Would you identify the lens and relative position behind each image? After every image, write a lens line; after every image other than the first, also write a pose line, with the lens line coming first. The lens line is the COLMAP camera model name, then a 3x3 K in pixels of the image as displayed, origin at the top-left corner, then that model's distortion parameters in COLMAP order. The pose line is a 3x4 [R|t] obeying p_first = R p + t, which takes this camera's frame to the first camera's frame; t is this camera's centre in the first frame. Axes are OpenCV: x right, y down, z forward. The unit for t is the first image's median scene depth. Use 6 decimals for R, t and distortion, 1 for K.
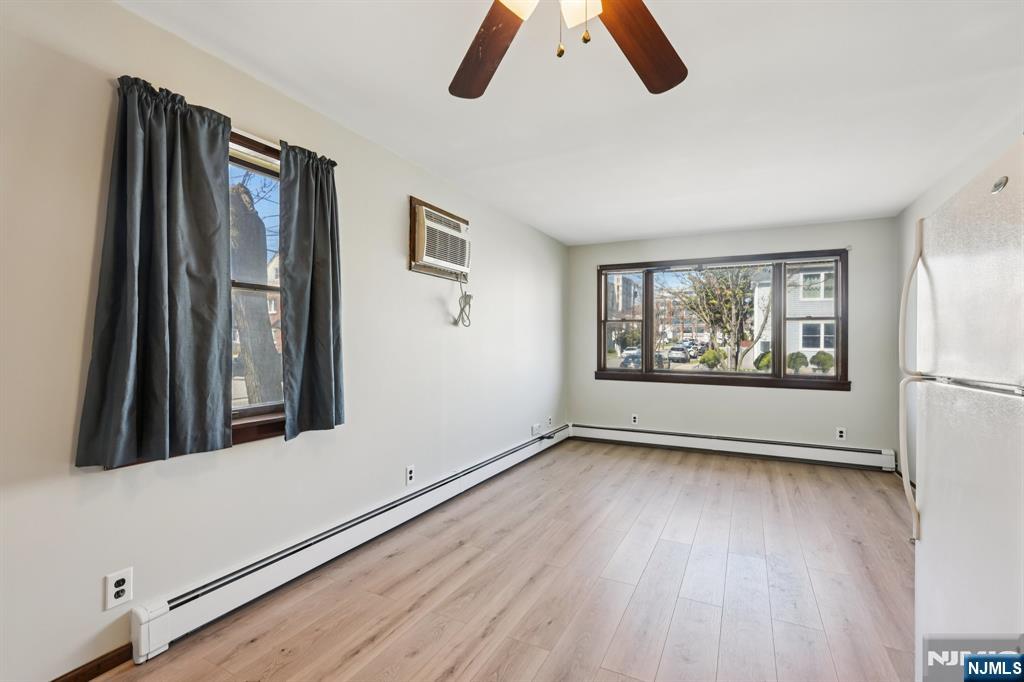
lens RADIAL K [[463.2, 0, 507.5], [0, 463.2, 337.5], [0, 0, 1]] dist [-0.012028, 0.009394]
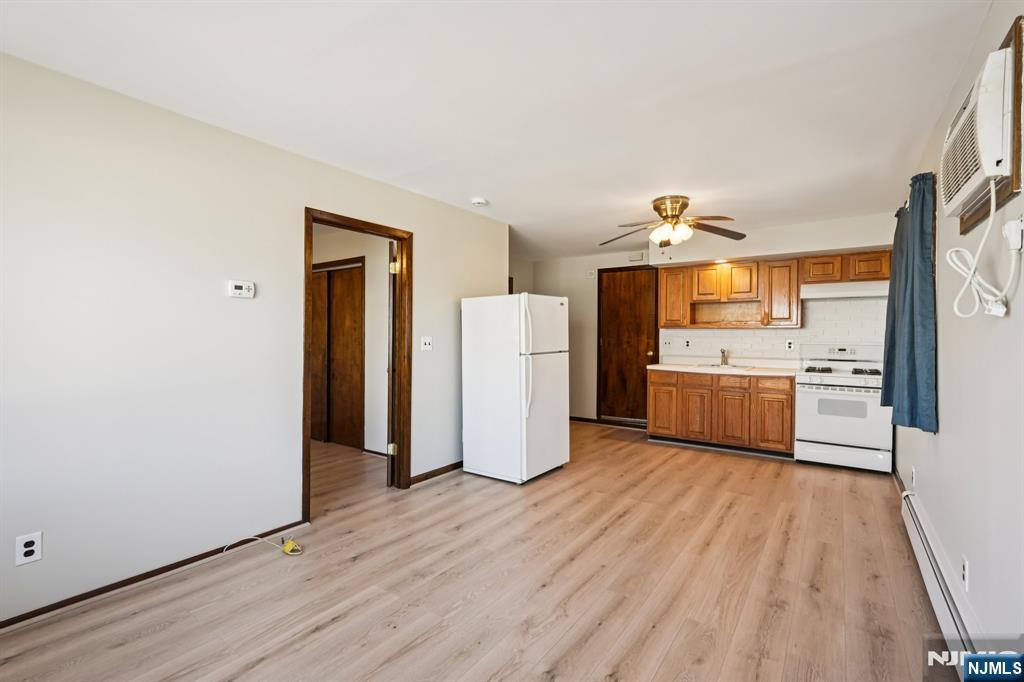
lens RADIAL K [[463.2, 0, 507.5], [0, 463.2, 337.5], [0, 0, 1]] dist [-0.012028, 0.009394]
pose [[-0.989405, -0.015051, 0.144397, 0.299984], [-0.015775, 0.999868, -0.003875, 0.001549], [-0.144320, -0.006112, -0.989512, 1.695383]]
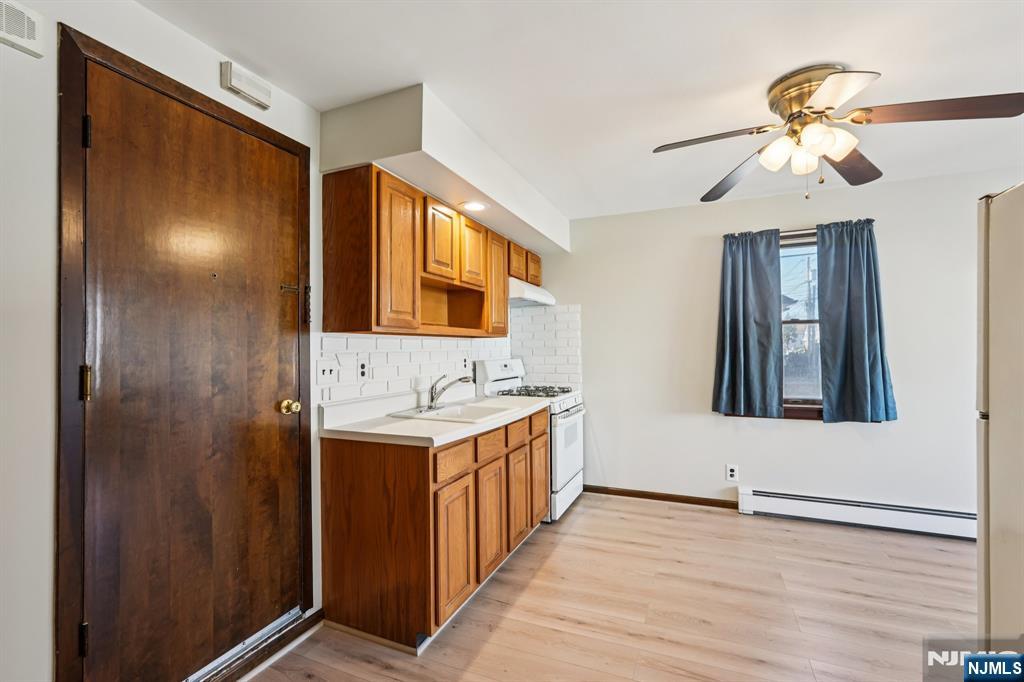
lens RADIAL K [[457.3, 0, 512.0], [0, 457.3, 341.0], [0, 0, 1]] dist [-0.010484, 0.008817]
pose [[0.080501, -0.025044, -0.996440, 0.646180], [0.017413, 0.999567, -0.023716, -0.018804], [0.996602, -0.015442, 0.080902, -0.093800]]
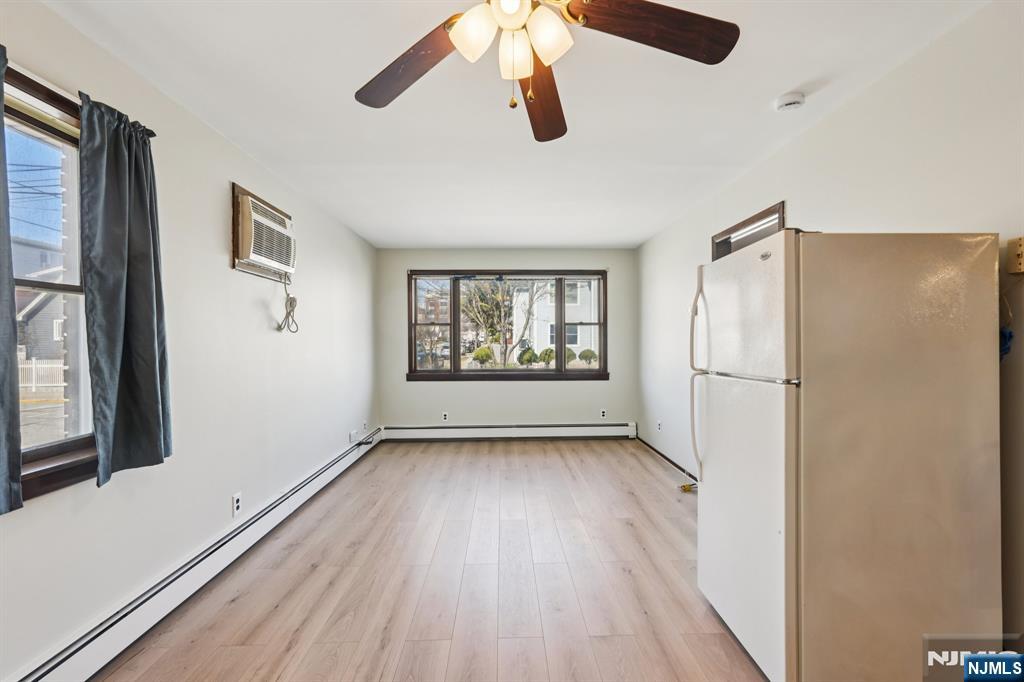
lens RADIAL K [[457.3, 0, 512.0], [0, 457.3, 341.0], [0, 0, 1]] dist [-0.010484, 0.008817]
pose [[0.877442, -0.011560, 0.479544, -0.164659], [0.006460, 0.999904, 0.012284, -0.017272], [-0.479640, -0.007680, 0.877432, 0.001727]]
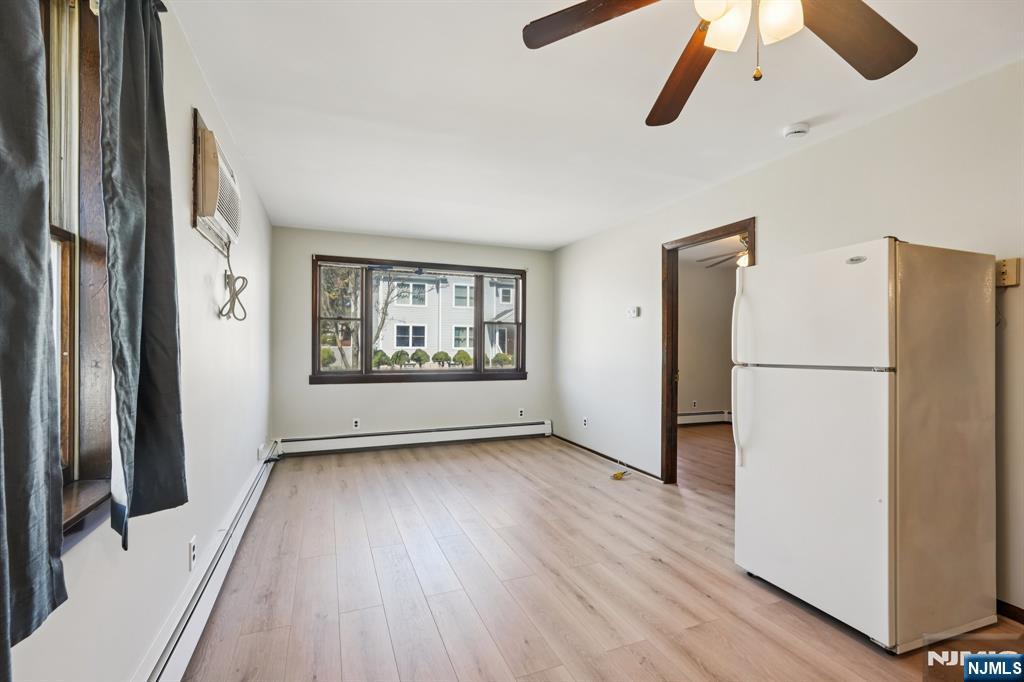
lens RADIAL K [[459.2, 0, 508.5], [0, 459.2, 345.3], [0, 0, 1]] dist [-0.016367, 0.009390]
pose [[0.653816, -0.004443, 0.756641, -0.401298], [-0.009573, 0.999854, 0.014143, 0.000905], [-0.756593, -0.016490, 0.653678, 0.273521]]
